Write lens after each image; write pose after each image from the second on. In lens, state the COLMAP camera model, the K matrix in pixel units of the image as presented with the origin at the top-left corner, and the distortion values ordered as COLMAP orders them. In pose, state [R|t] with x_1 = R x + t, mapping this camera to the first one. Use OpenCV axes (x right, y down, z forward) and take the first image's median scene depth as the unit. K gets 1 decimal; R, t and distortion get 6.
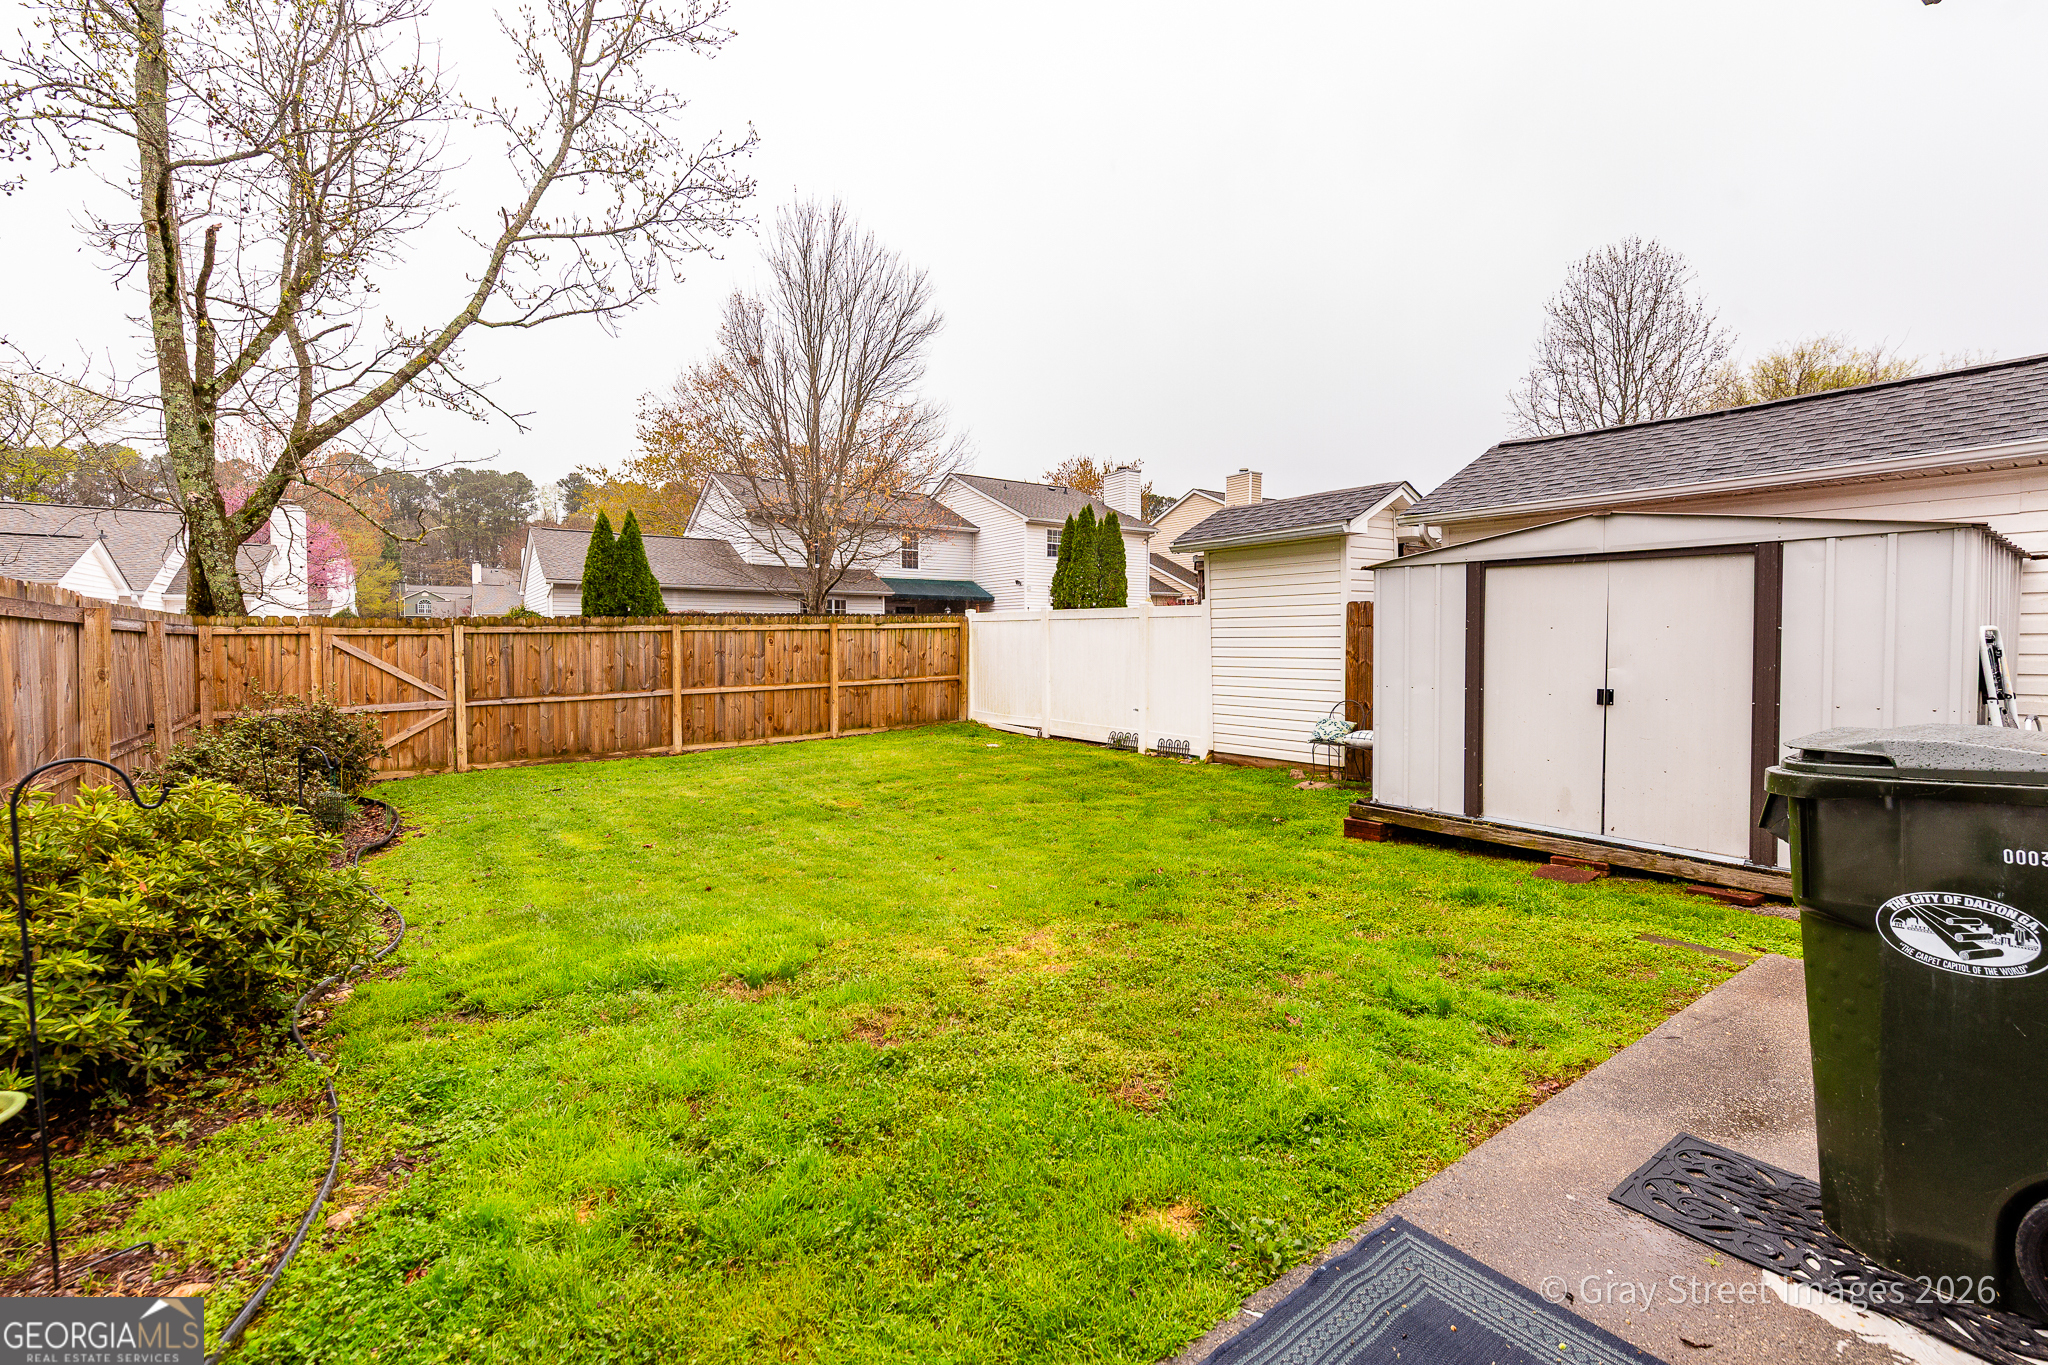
lens RADIAL K [[882.9, 0, 1029.9], [0, 882.9, 676.4], [0, 0, 1]] dist [0.001984, 0.000346]
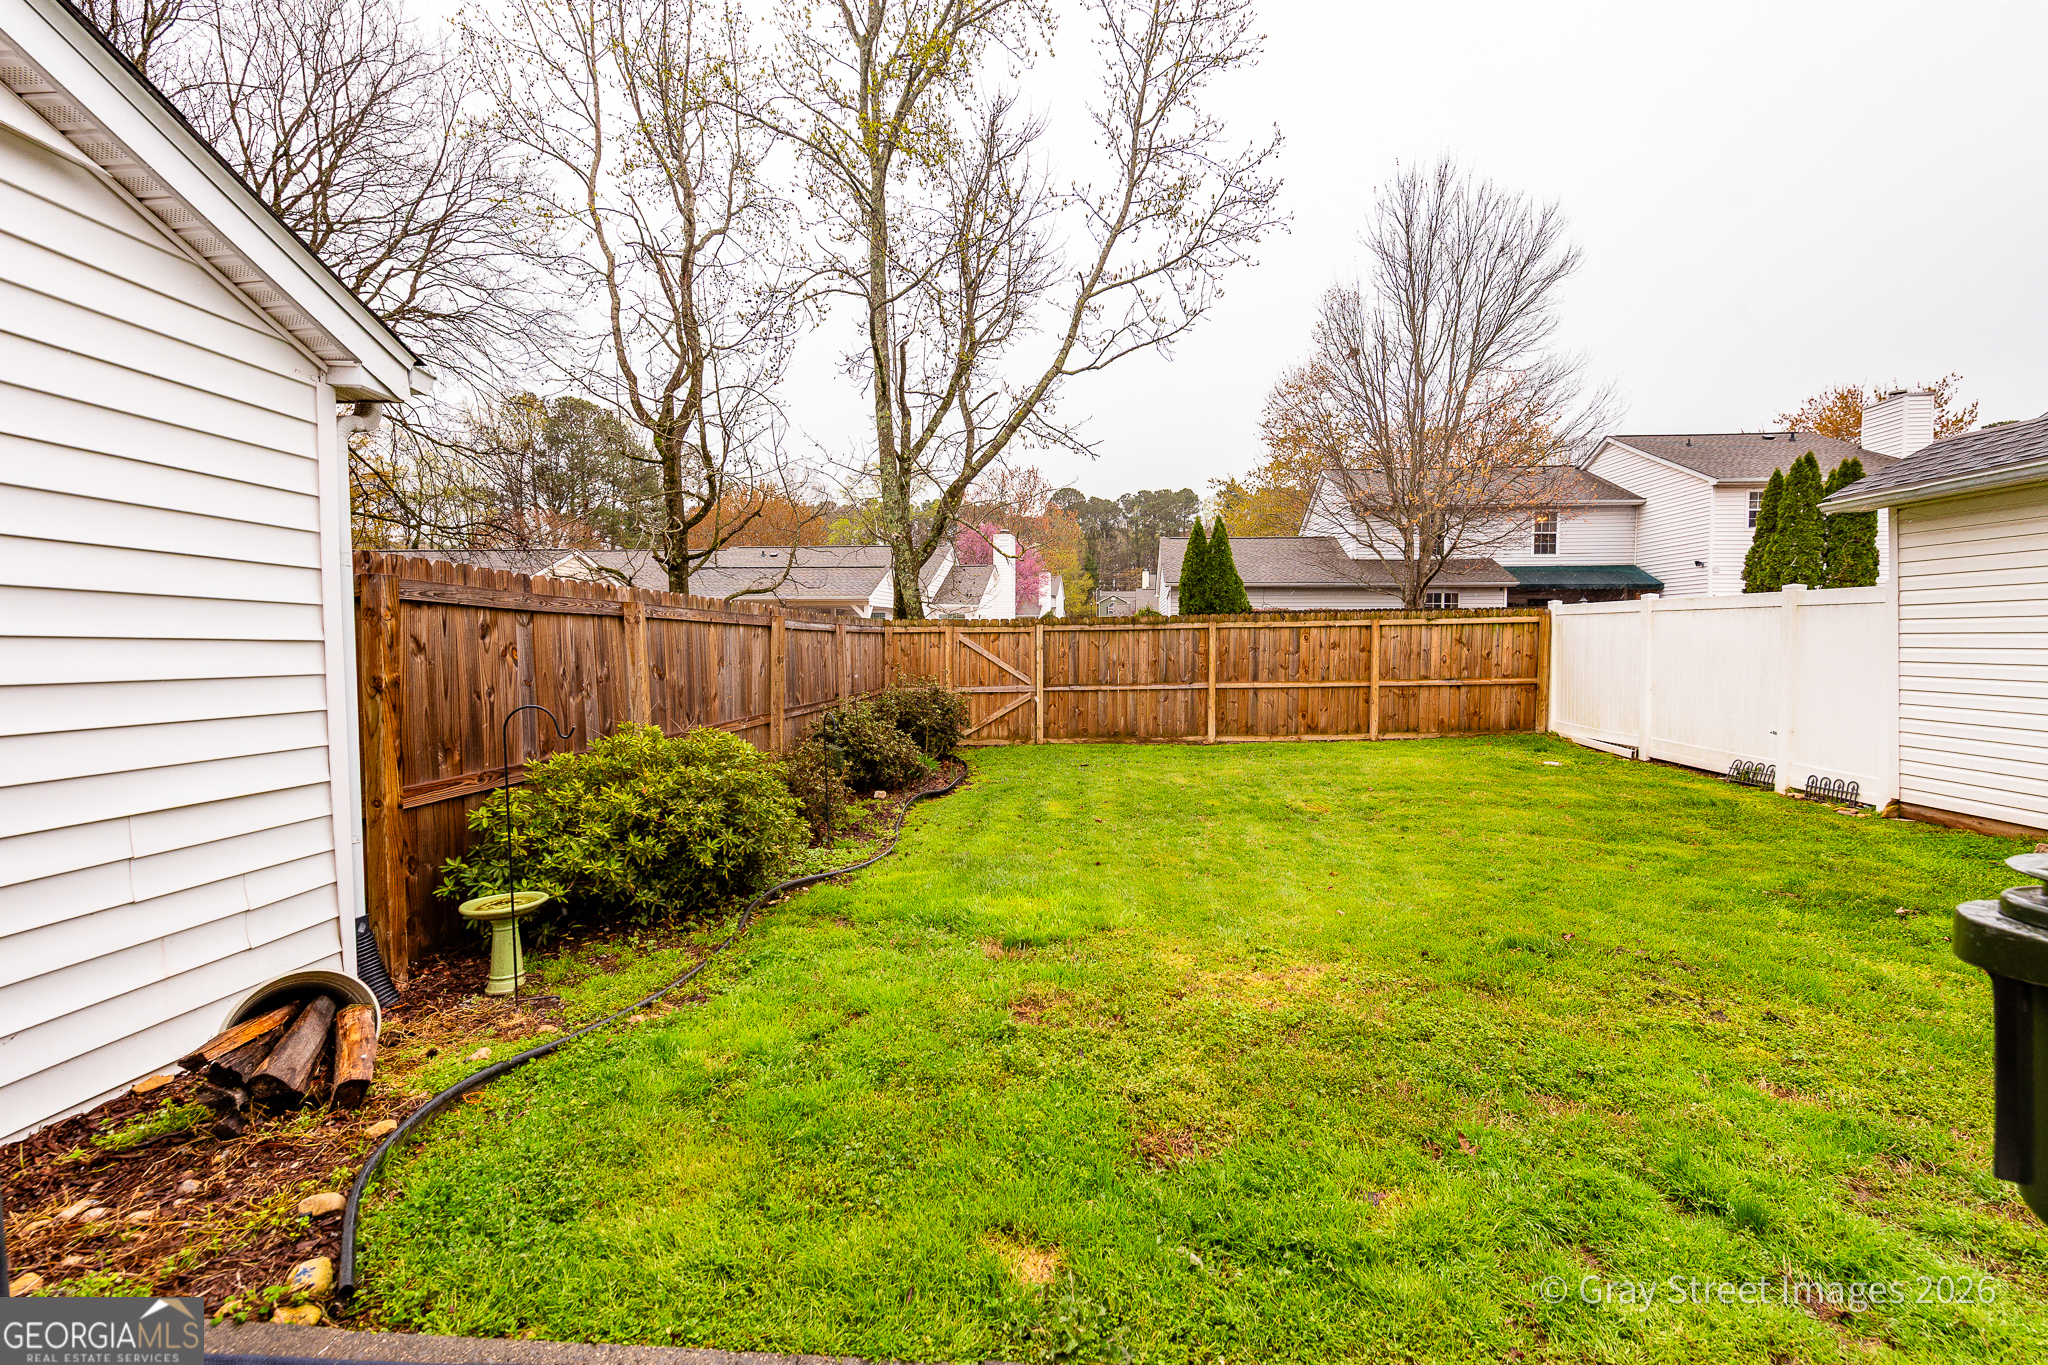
lens RADIAL K [[882.9, 0, 1034.2], [0, 882.9, 681.4], [0, 0, 1]] dist [0.001984, 0.000346]
pose [[0.767475, 0.033334, -0.640211, 0.126882], [-0.026983, 0.999442, 0.019691, -0.002778], [0.640510, 0.002163, 0.767946, 0.048599]]
